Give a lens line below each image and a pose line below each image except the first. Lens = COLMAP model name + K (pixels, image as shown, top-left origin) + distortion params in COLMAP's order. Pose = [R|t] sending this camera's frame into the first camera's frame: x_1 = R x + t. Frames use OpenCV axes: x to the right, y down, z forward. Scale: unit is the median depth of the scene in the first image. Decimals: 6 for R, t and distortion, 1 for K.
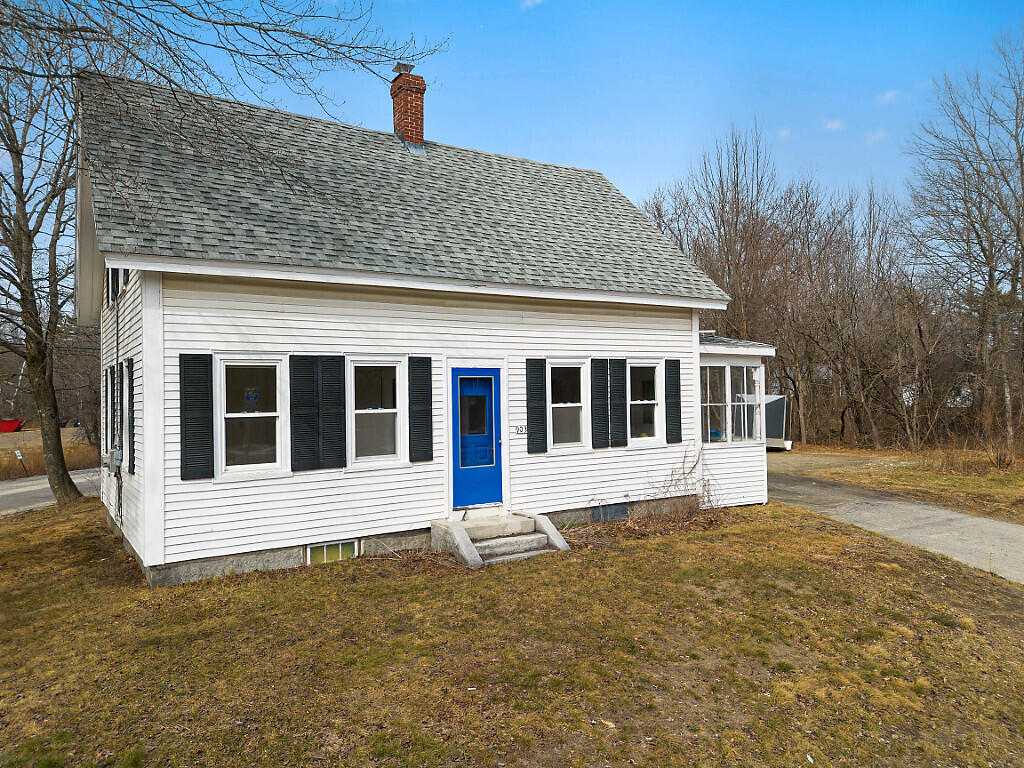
lens RADIAL K [[736.7, 0, 518.9], [0, 736.7, 384.1], [0, 0, 1]] dist [0.107930, -0.121407]
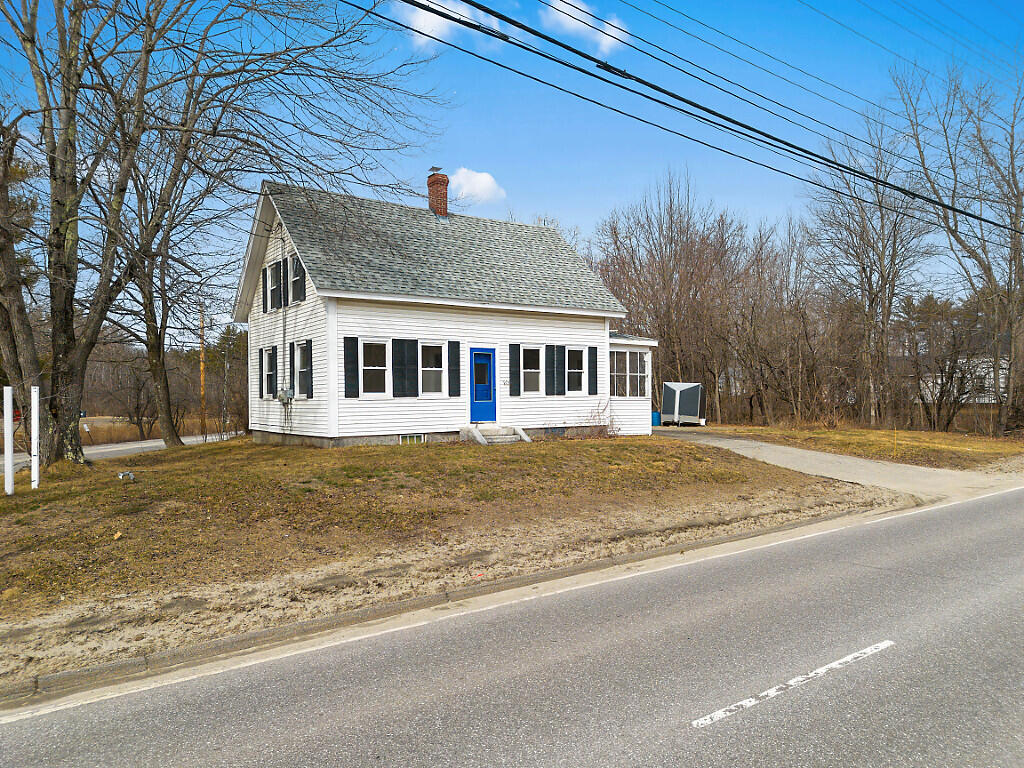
lens RADIAL K [[736.7, 0, 518.9], [0, 736.7, 384.1], [0, 0, 1]] dist [0.107930, -0.121407]
pose [[0.998783, 0.011175, 0.048032, -0.051289], [-0.011160, 0.999938, -0.000585, 0.063480], [-0.048035, 0.000048, 0.998846, -0.785330]]
